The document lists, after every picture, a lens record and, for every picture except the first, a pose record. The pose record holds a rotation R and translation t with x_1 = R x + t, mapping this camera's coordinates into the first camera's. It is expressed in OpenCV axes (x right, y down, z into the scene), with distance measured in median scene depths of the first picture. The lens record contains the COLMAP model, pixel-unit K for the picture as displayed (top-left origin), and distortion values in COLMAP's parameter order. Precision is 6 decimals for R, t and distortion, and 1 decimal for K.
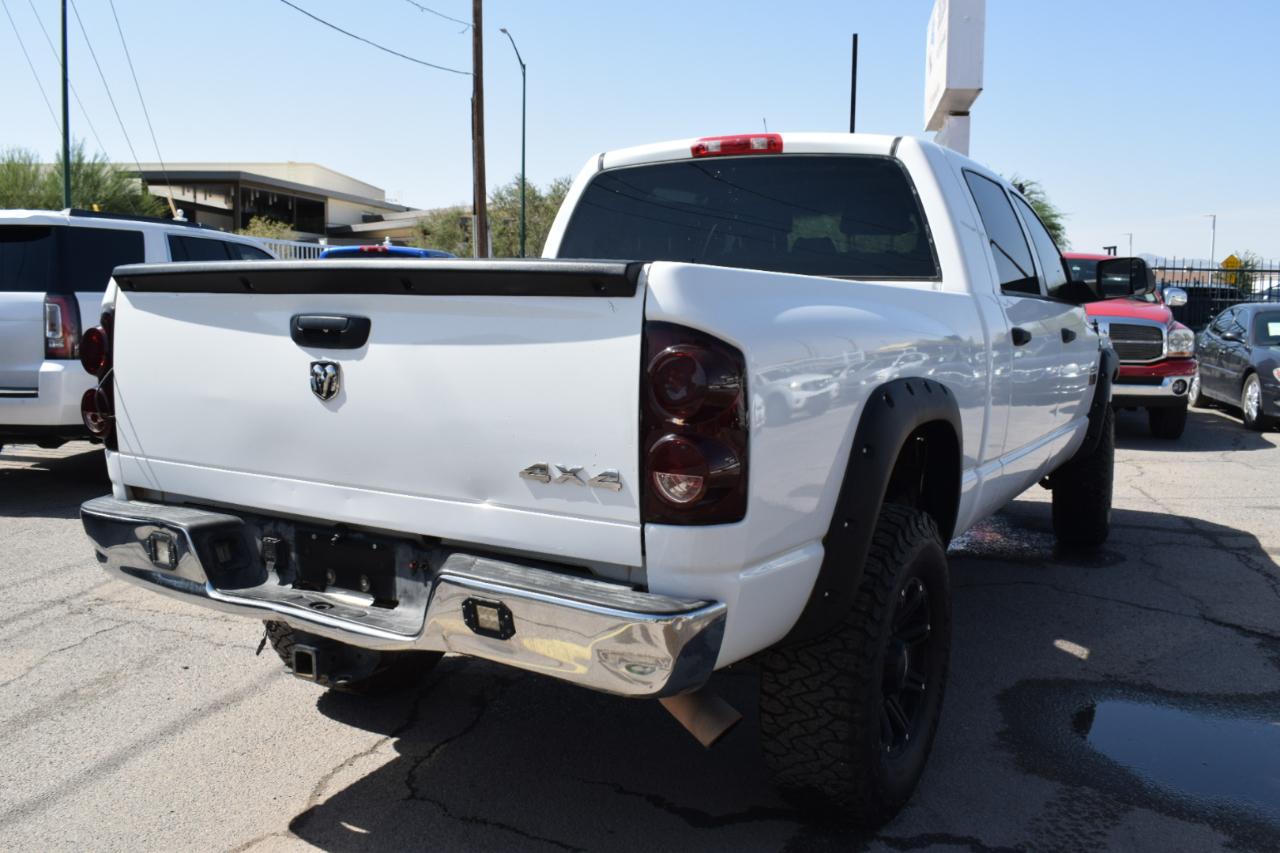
lens RADIAL K [[1134.7, 0, 640.0], [0, 1134.7, 426.5], [0, 0, 1]] dist [-0.094310, 0.001363]
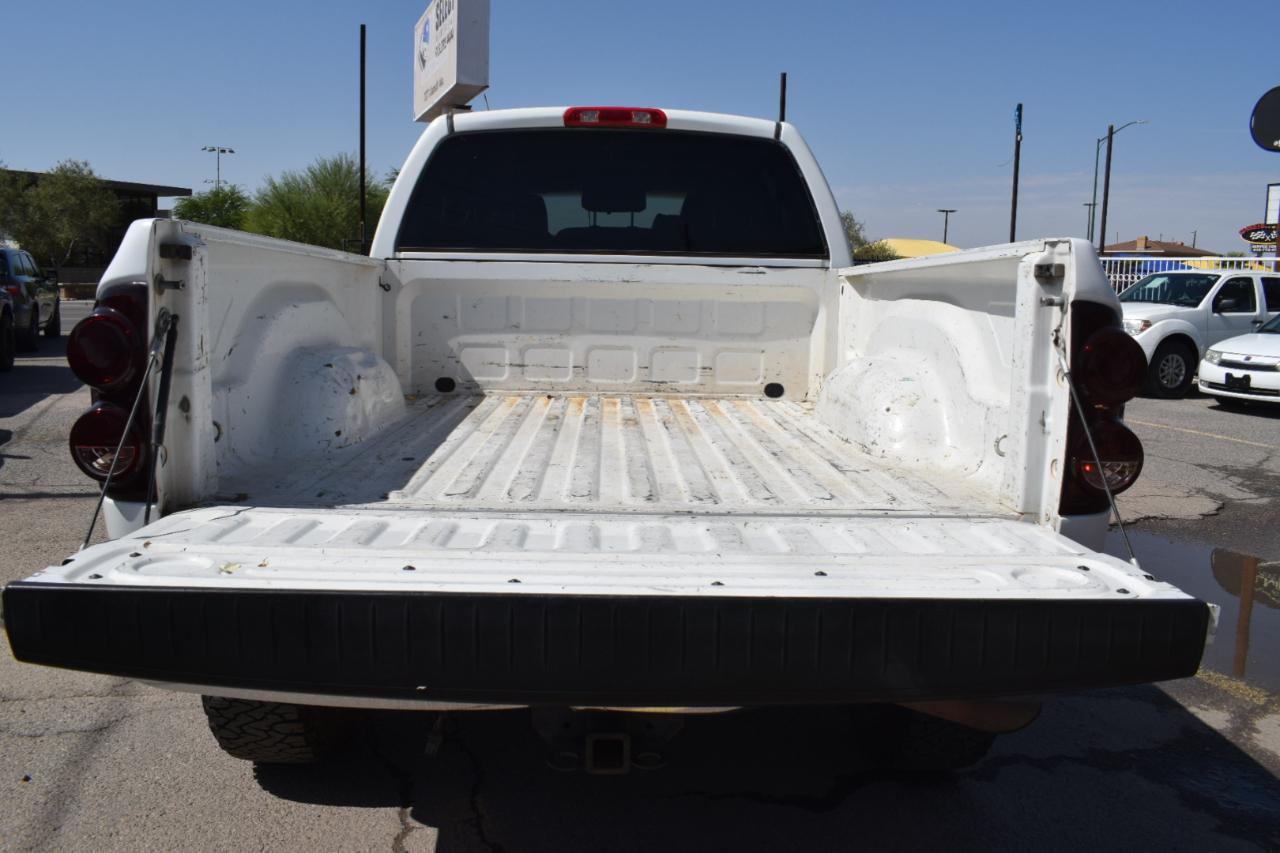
lens RADIAL K [[998.6, 0, 640.0], [0, 998.6, 426.5], [0, 0, 1]] dist [-0.085016, 0.002793]
pose [[0.850457, -0.074196, 0.520786, -0.599549], [0.054030, 0.997088, 0.053822, -0.043383], [-0.523262, -0.017635, 0.851989, 0.409589]]
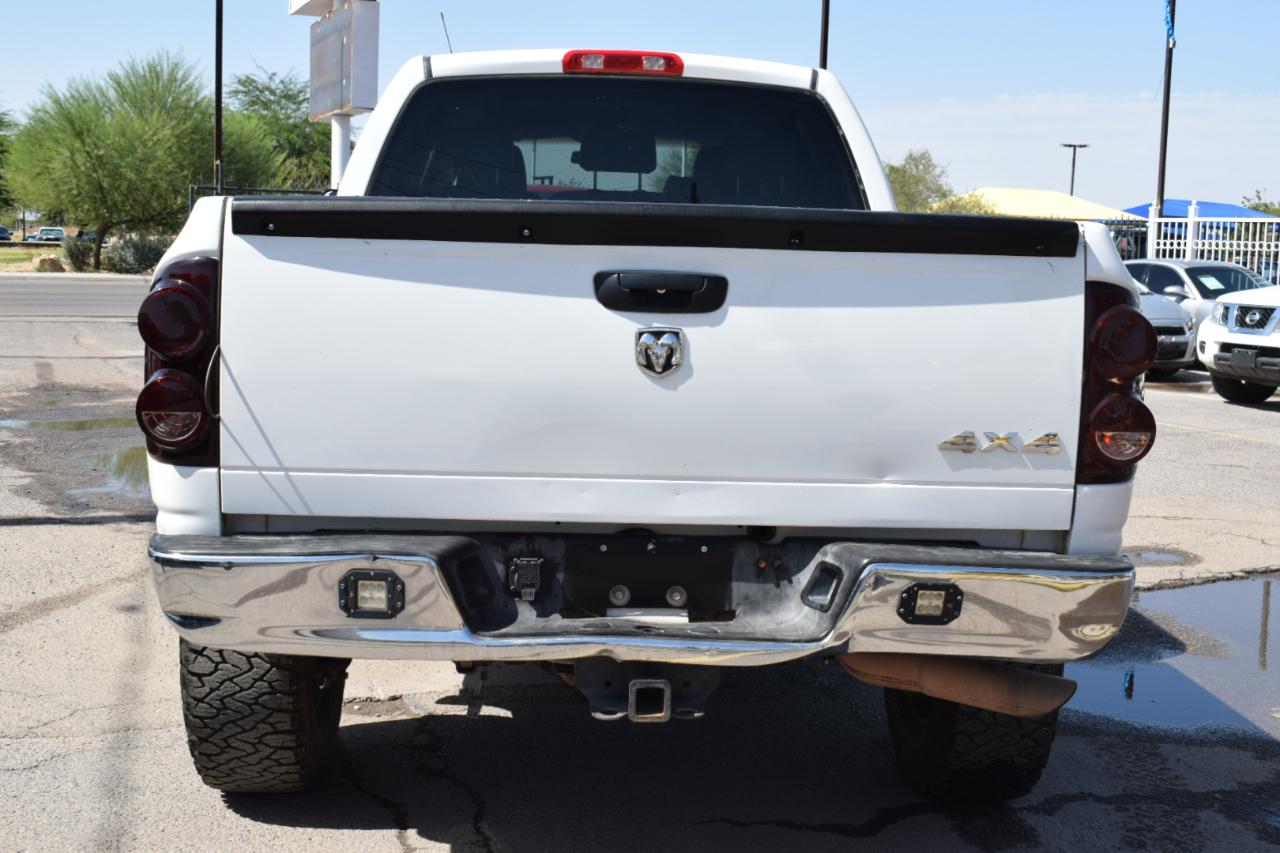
lens RADIAL K [[1543.5, 0, 640.0], [0, 1543.5, 426.5], [0, 0, 1]] dist [-0.053594, 0.015570]
pose [[0.839441, -0.054434, 0.540718, -0.875679], [0.048662, 0.998503, 0.024974, -0.015026], [-0.541268, 0.005348, 0.840833, 0.063298]]
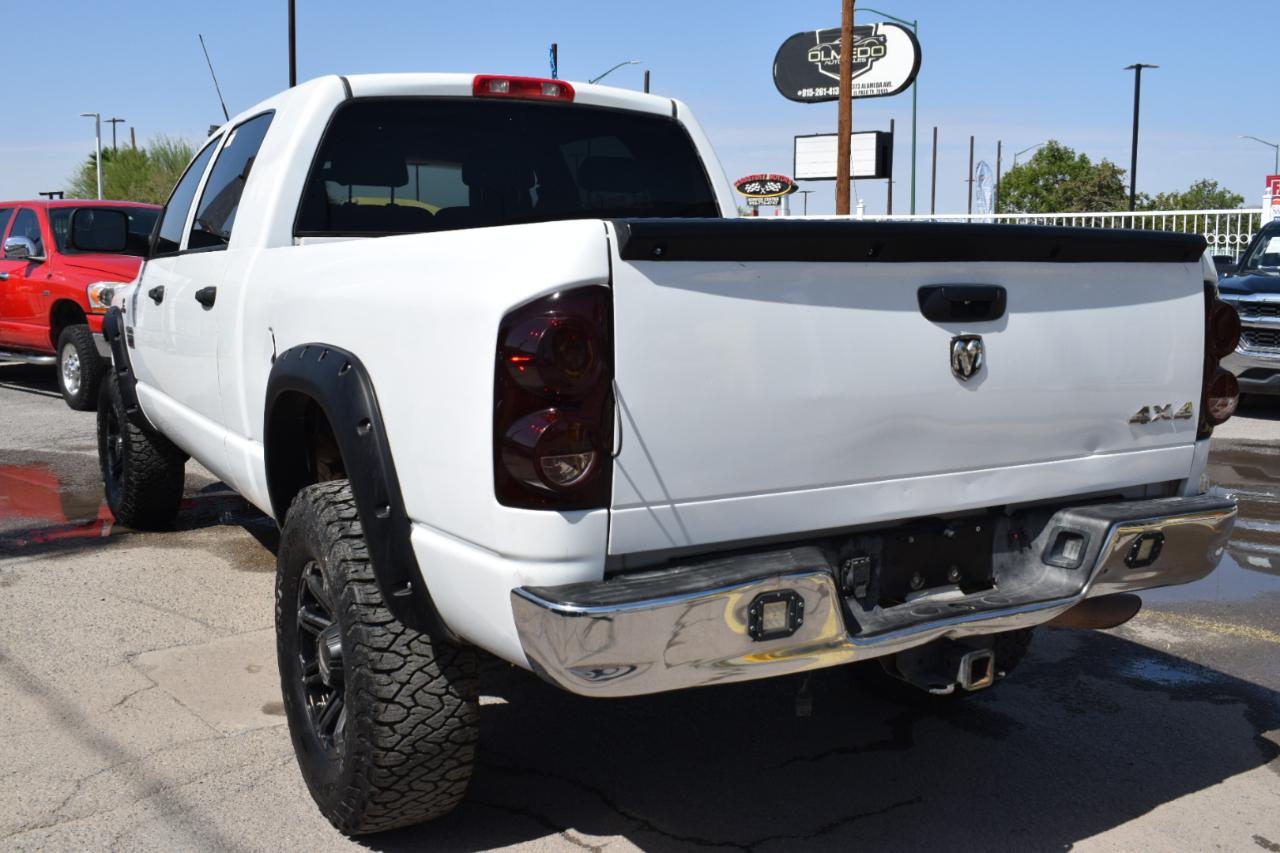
lens RADIAL K [[1245.1, 0, 640.0], [0, 1245.1, 426.5], [0, 0, 1]] dist [-0.068344, -0.007188]
pose [[0.500669, -0.132276, 0.855473, -1.235505], [0.105526, 0.990212, 0.091351, -0.101716], [-0.859183, 0.044538, 0.509727, 0.700414]]
